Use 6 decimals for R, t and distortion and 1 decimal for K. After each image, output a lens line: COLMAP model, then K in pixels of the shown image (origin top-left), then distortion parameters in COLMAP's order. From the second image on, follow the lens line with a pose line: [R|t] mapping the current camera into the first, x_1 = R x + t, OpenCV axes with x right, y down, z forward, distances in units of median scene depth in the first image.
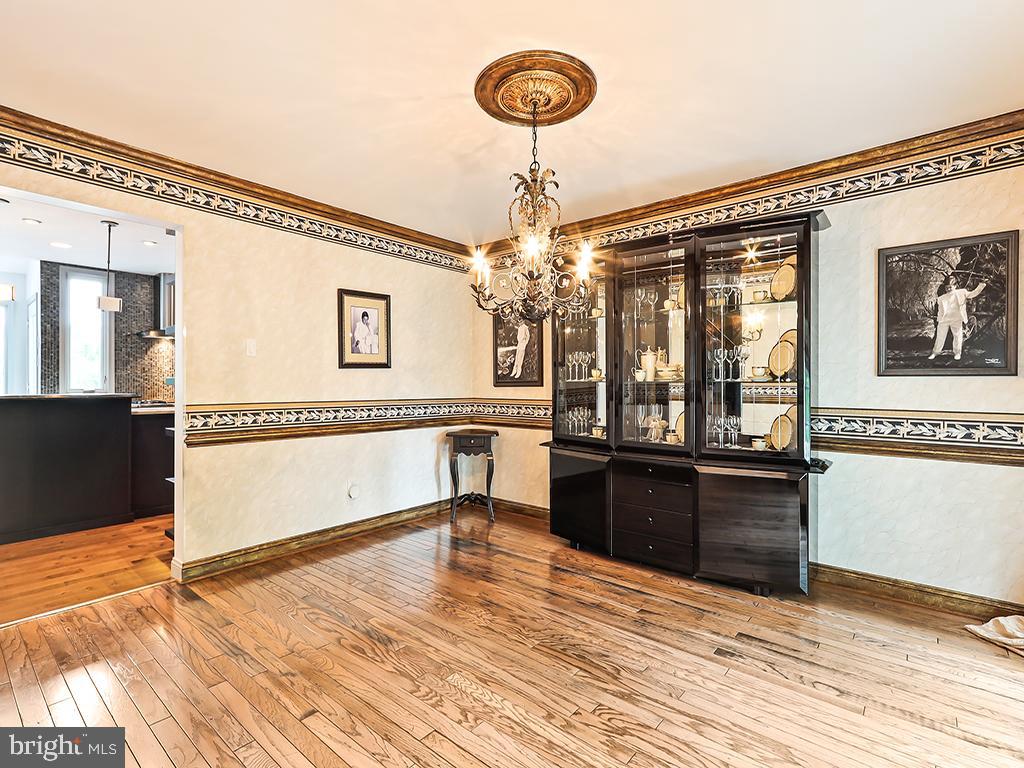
lens RADIAL K [[484.3, 0, 510.7], [0, 484.3, 387.9], [0, 0, 1]] dist [0.007116, 0.001060]
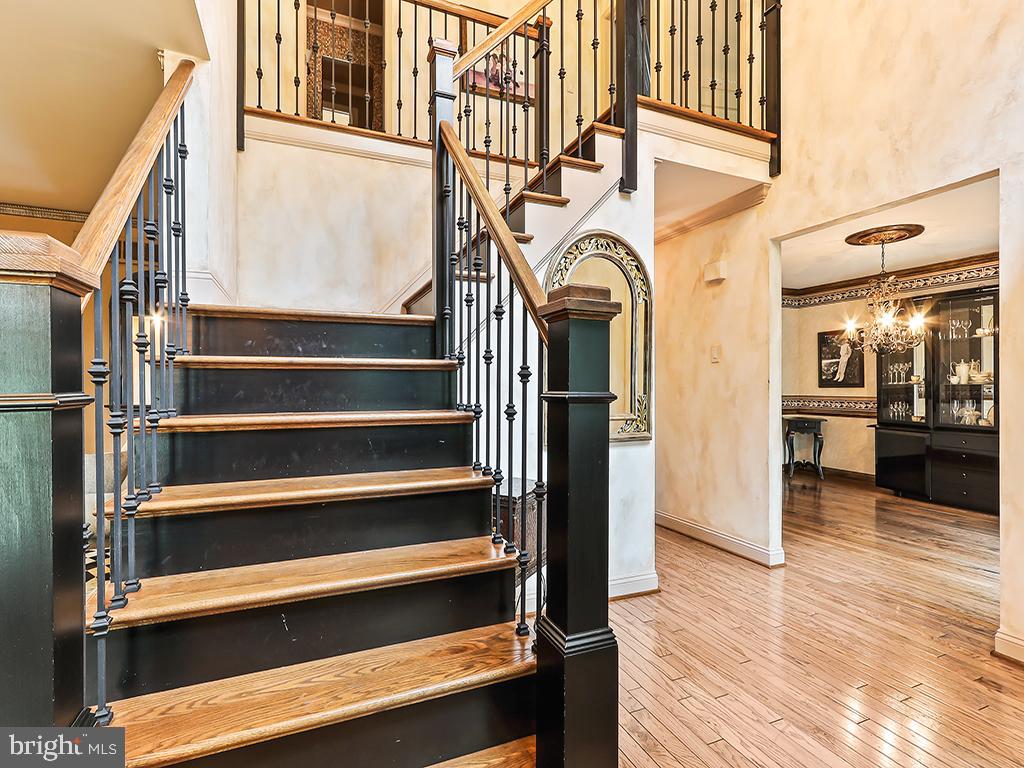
lens RADIAL K [[484.3, 0, 518.9], [0, 484.3, 386.3], [0, 0, 1]] dist [0.007116, 0.001060]
pose [[0.893646, -0.002723, -0.448765, -0.216920], [0.000465, 0.999987, -0.005142, -0.000004], [0.448773, 0.004386, 0.893635, -0.789424]]
